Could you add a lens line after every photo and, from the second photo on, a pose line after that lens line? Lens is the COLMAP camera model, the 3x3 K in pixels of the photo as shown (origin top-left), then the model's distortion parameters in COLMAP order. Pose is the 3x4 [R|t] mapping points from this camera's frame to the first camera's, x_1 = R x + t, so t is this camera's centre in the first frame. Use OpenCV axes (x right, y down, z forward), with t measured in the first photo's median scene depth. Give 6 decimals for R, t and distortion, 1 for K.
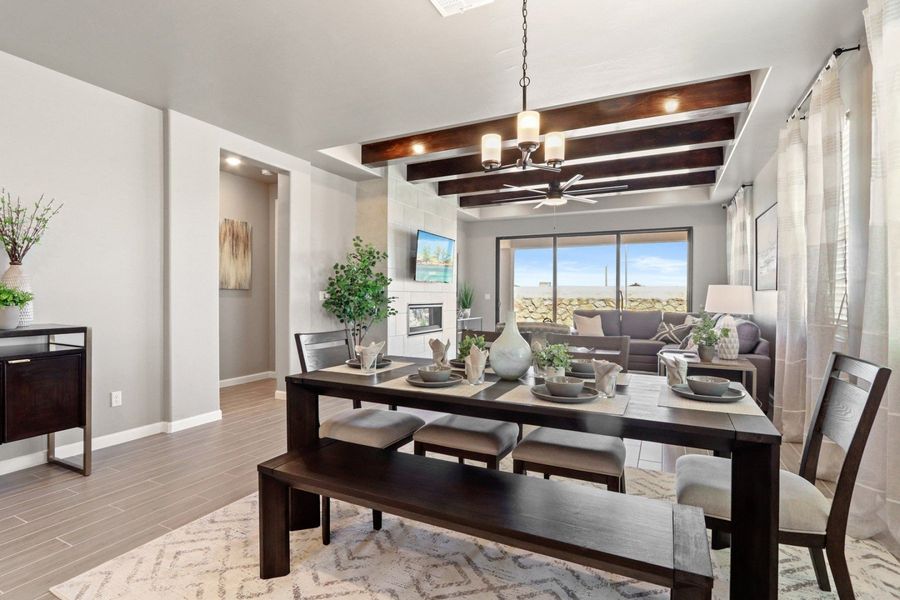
lens RADIAL K [[443.7, 0, 438.7], [0, 443.7, 300.4], [0, 0, 1]] dist [-0.011465, 0.000735]
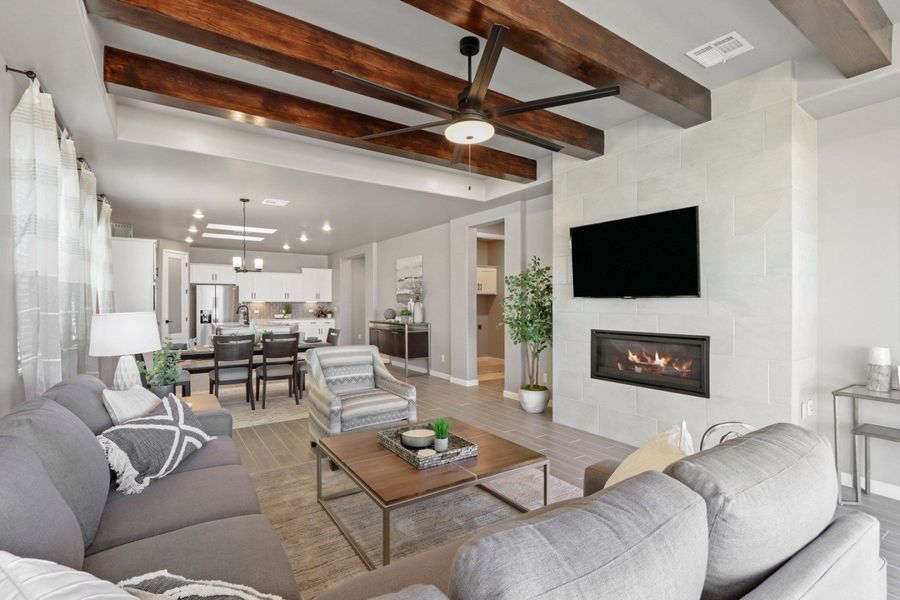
lens RADIAL K [[435.2, 0, 454.9], [0, 435.2, 303.4], [0, 0, 1]] dist [-0.018161, 0.004674]
pose [[-0.485551, -0.001256, -0.874207, 0.607753], [-0.009373, 0.999949, 0.003769, -0.034641], [0.874158, 0.010024, -0.485538, 1.078501]]
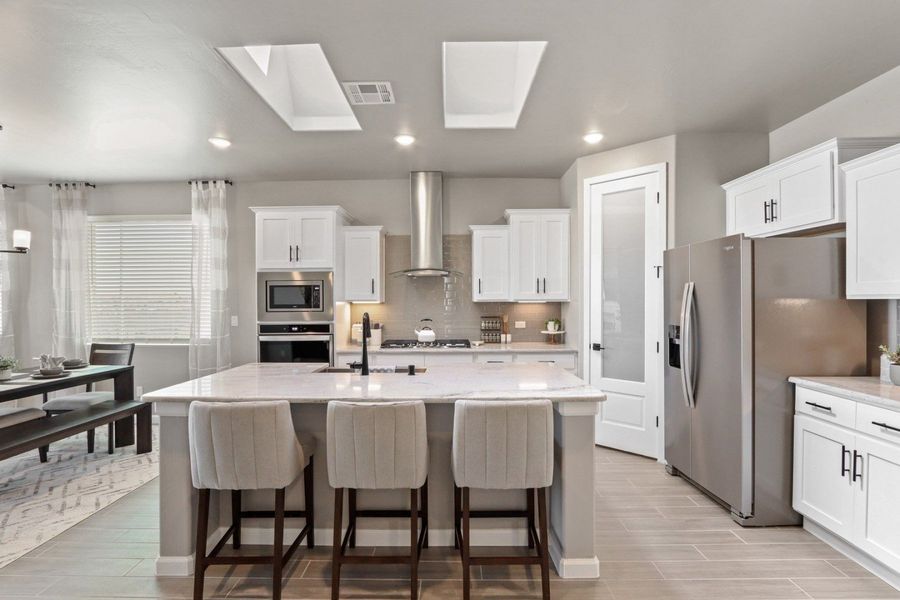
lens RADIAL K [[435.2, 0, 441.9], [0, 435.2, 303.0], [0, 0, 1]] dist [-0.018161, 0.004674]
pose [[-0.429599, -0.006186, 0.902998, -0.591045], [0.013035, 0.999830, 0.013051, -0.033031], [-0.902925, 0.017378, -0.429446, 0.050995]]
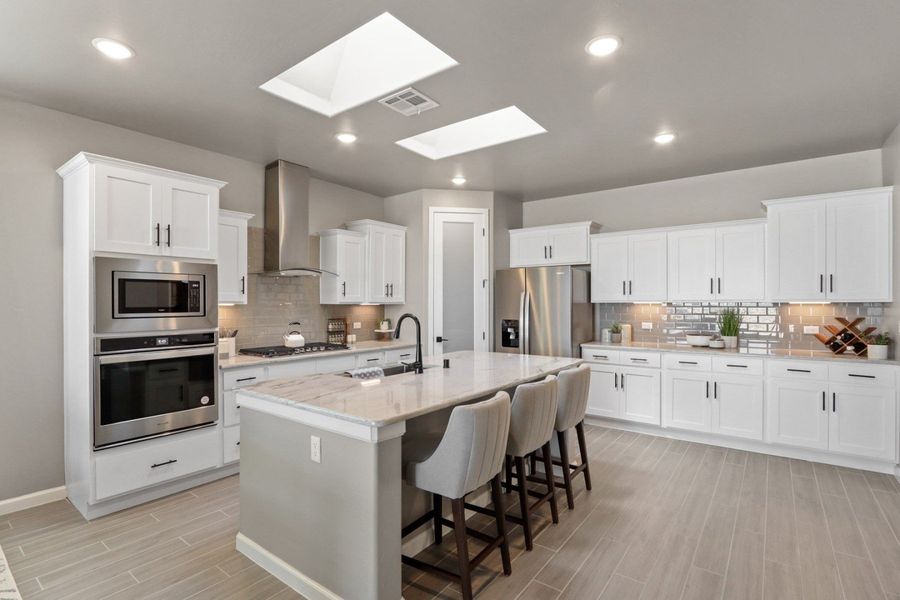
lens RADIAL K [[435.2, 0, 445.2], [0, 435.2, 297.4], [0, 0, 1]] dist [-0.018161, 0.004674]
pose [[-0.981918, 0.000864, 0.189307, -0.303593], [0.000404, 0.999997, -0.002470, -0.034009], [-0.189309, -0.002349, -0.981915, 0.348308]]
